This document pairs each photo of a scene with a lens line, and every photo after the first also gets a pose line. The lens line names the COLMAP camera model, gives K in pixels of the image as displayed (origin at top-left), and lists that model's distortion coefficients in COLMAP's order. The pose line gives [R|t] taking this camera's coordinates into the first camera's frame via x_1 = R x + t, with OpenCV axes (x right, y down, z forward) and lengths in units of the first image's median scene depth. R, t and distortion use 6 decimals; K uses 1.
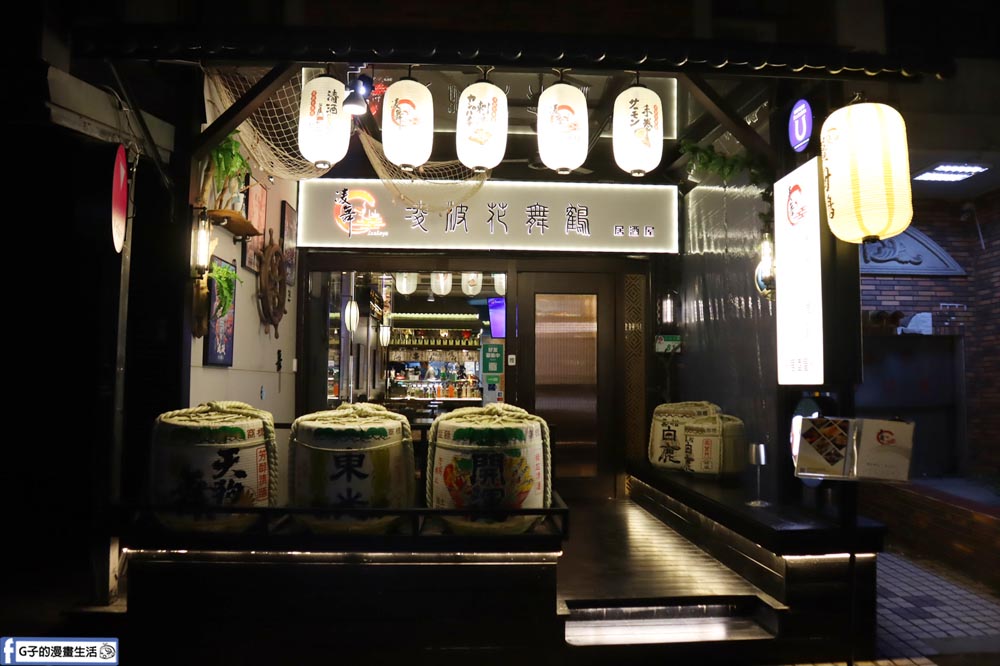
lens RADIAL K [[670.1, 0, 500.0], [0, 670.1, 333.0], [0, 0, 1]] dist [-0.113778, 0.071571]
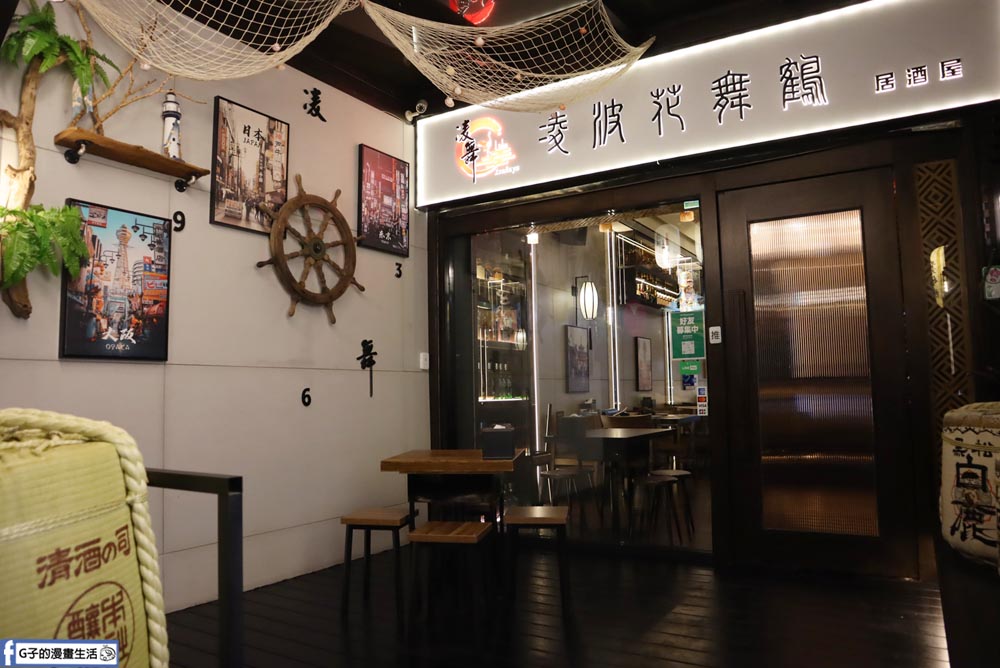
lens RADIAL K [[670.1, 0, 500.0], [0, 670.1, 334.0], [0, 0, 1]] dist [-0.113778, 0.071571]
pose [[0.849887, -0.067549, -0.522618, 0.172167], [0.066538, 0.997568, -0.020732, 0.039932], [0.522748, -0.017154, 0.852315, 0.386563]]
